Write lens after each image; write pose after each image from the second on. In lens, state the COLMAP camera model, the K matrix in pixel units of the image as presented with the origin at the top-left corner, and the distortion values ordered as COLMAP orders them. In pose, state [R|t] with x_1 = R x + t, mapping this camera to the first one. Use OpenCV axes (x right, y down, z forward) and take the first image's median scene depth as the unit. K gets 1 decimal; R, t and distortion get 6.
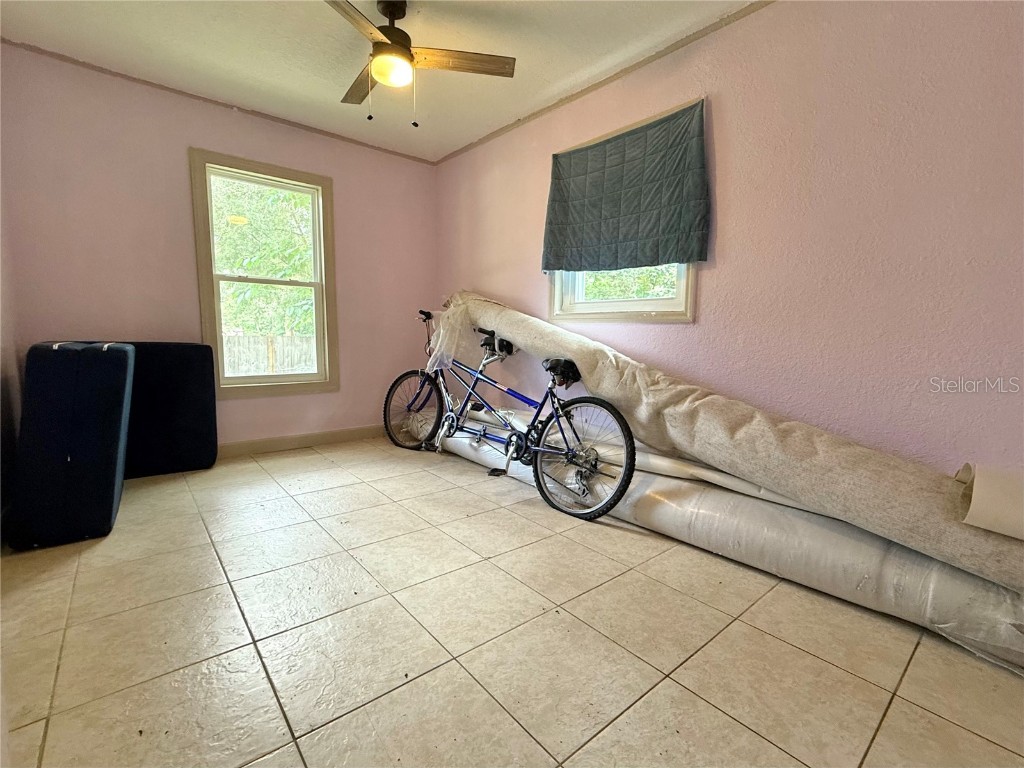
lens RADIAL K [[407.5, 0, 512.0], [0, 407.5, 384.0], [0, 0, 1]] dist [-0.002347, 0.000009]
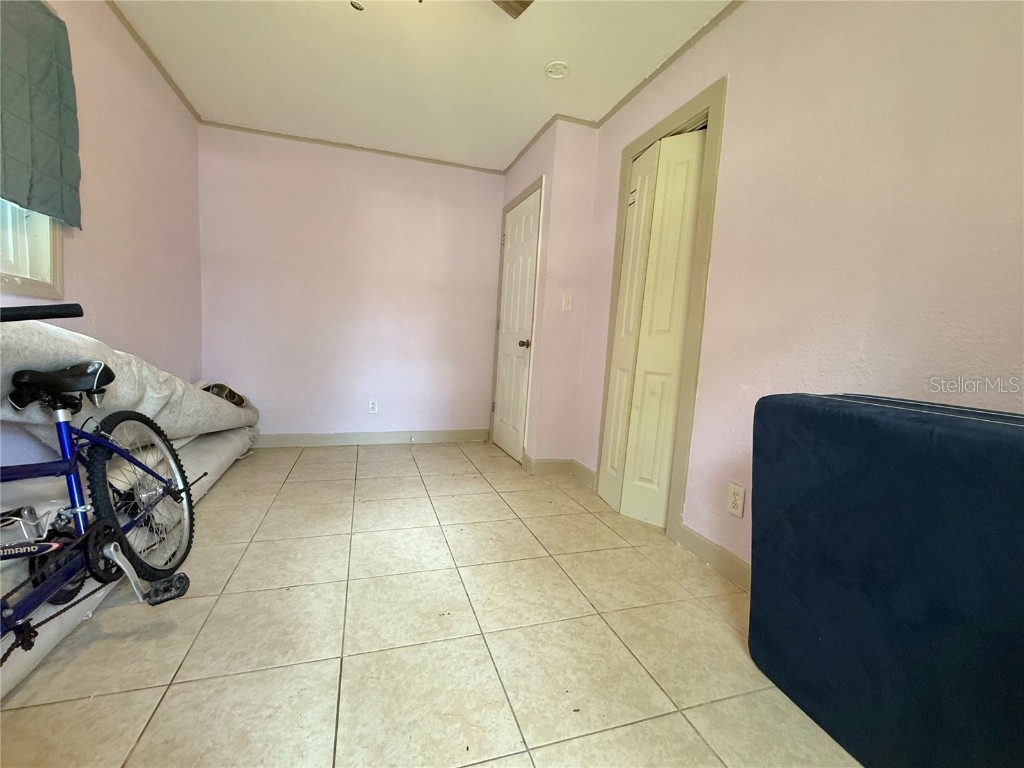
lens RADIAL K [[407.5, 0, 512.0], [0, 407.5, 384.0], [0, 0, 1]] dist [-0.002347, 0.000009]
pose [[-0.908484, -0.115580, 0.401619, -0.868968], [-0.027181, 0.975303, 0.219194, -0.231767], [-0.417035, 0.188218, -0.889188, 1.732790]]
